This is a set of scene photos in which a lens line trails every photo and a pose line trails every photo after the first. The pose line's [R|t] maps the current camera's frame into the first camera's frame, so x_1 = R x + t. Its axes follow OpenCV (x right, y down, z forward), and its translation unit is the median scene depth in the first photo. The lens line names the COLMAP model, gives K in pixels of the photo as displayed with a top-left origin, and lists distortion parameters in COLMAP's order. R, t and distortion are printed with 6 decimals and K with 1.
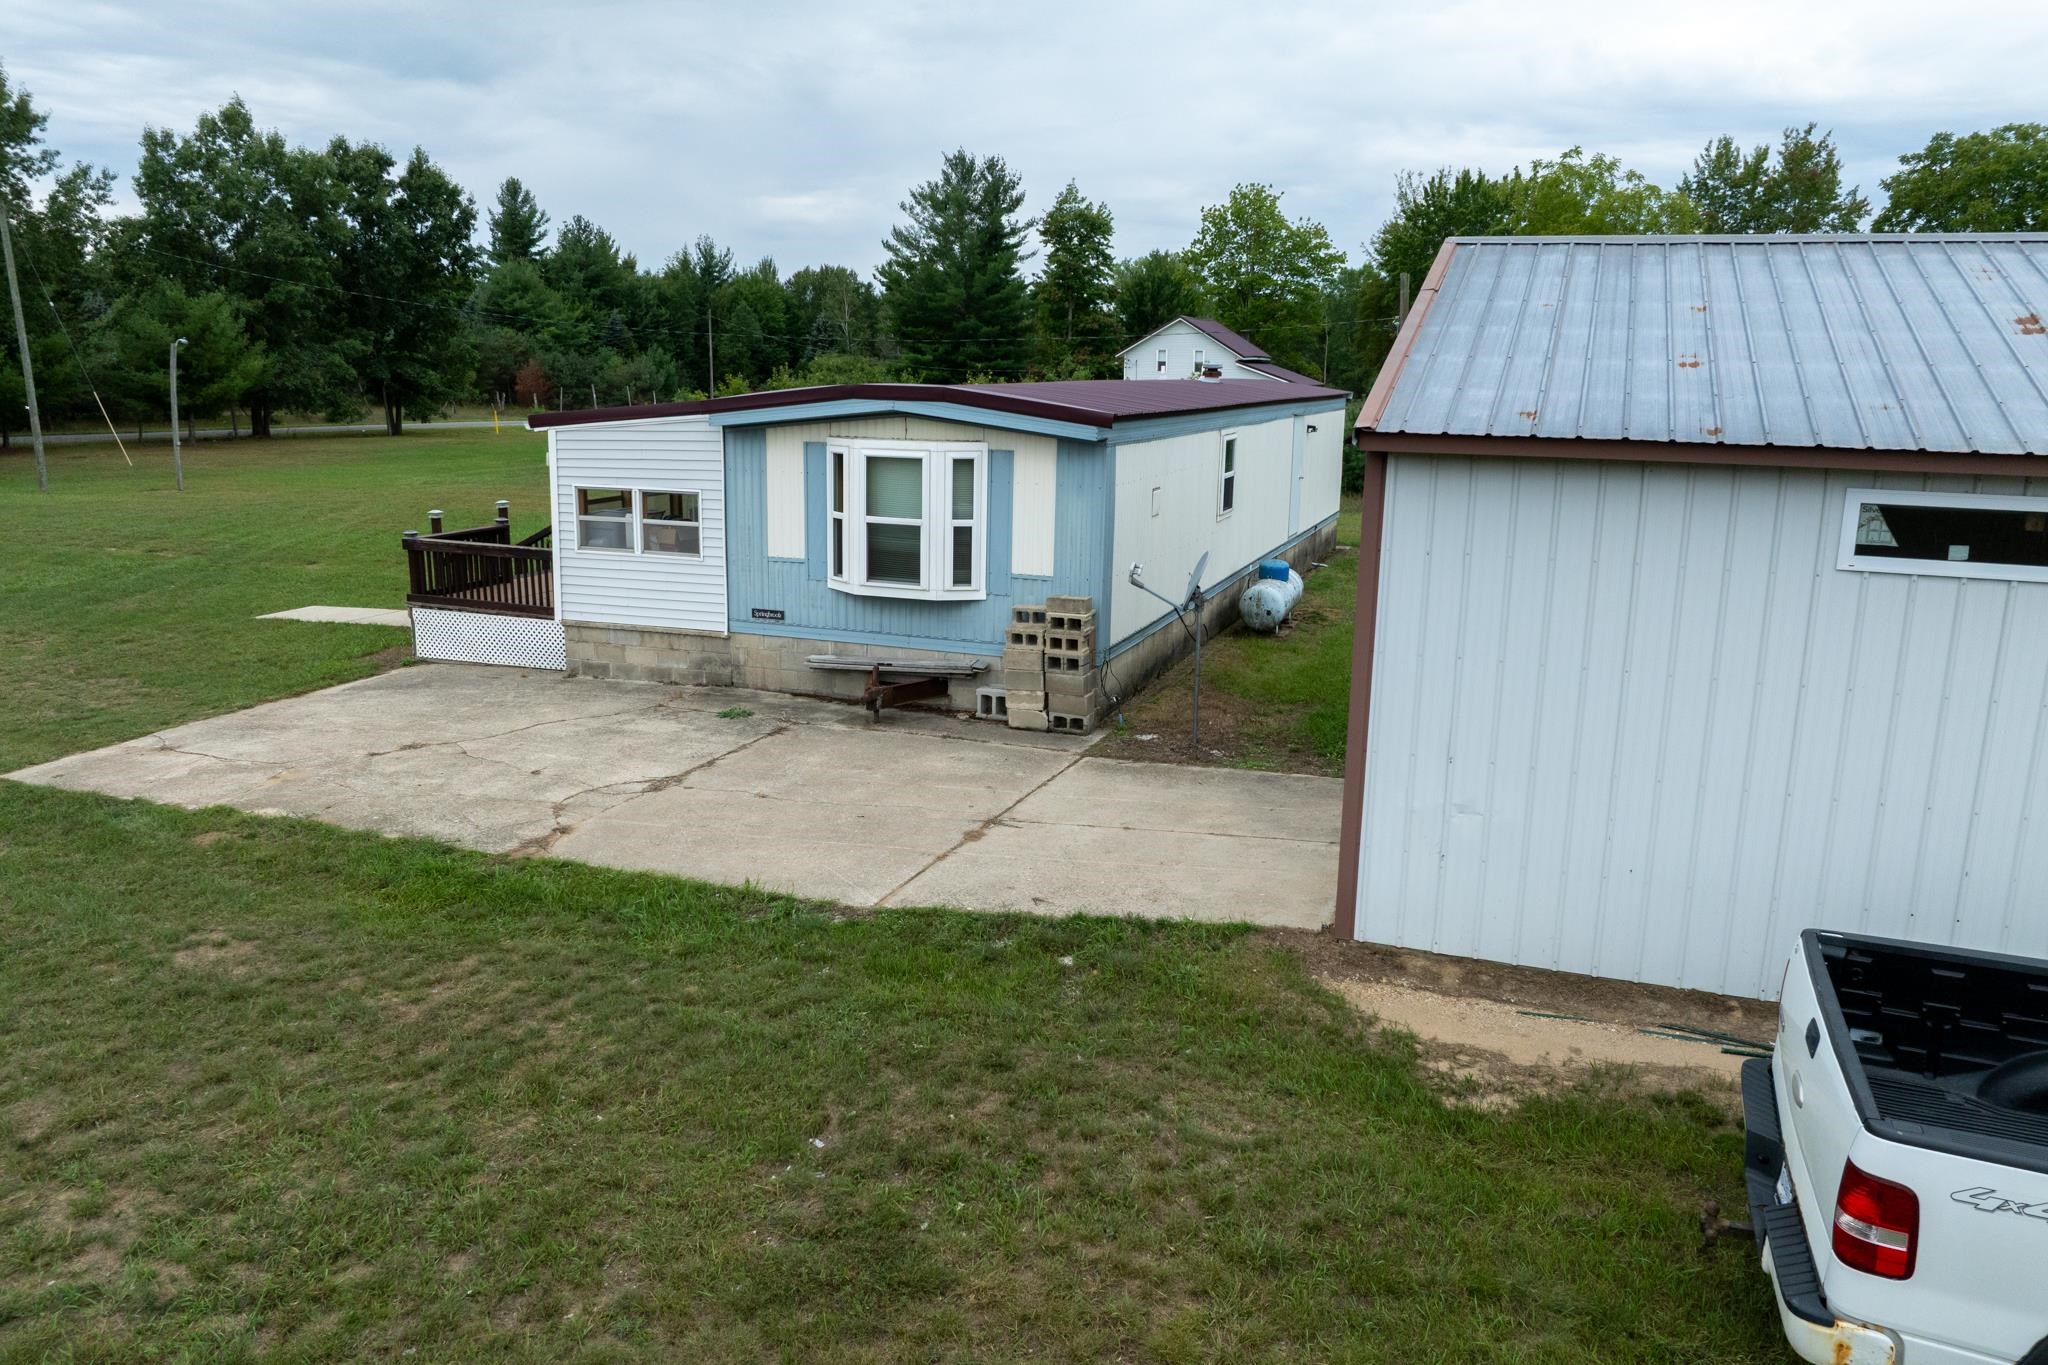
lens RADIAL K [[1448.3, 0, 1024.0], [0, 1448.3, 682.5], [0, 0, 1]] dist [-0.035570, -0.000205]
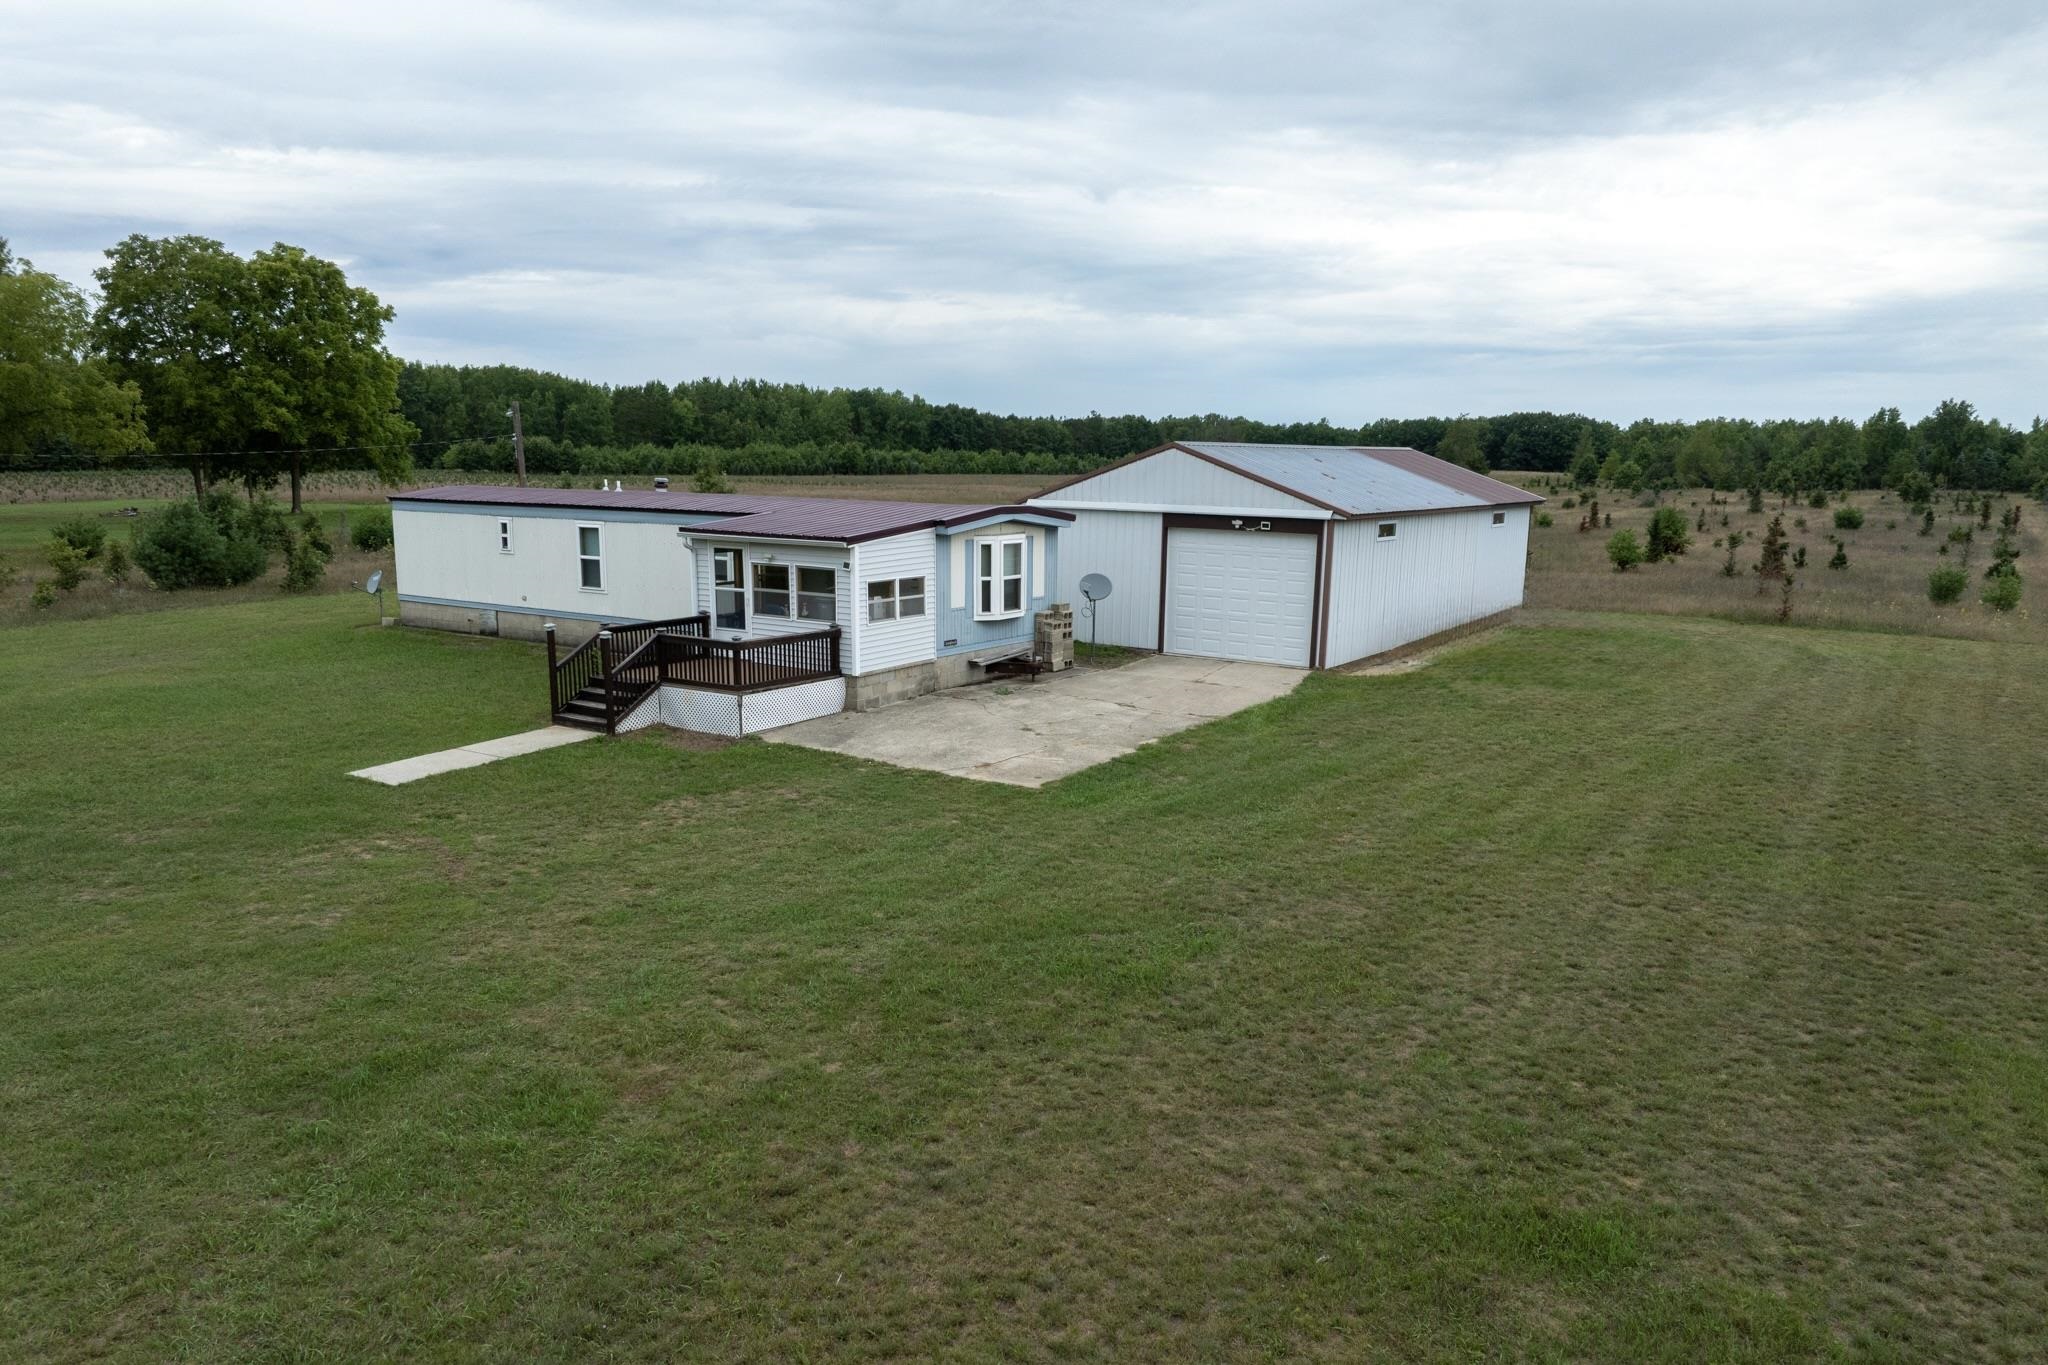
lens RADIAL K [[1466.3, 0, 982.8], [0, 1466.3, 797.7], [0, 0, 1]] dist [-0.022663, 0.000285]
pose [[0.238236, -0.236811, 0.941894, -1.881198], [0.201390, 0.960784, 0.190622, -0.197687], [-0.950098, 0.144275, 0.276584, 0.522034]]
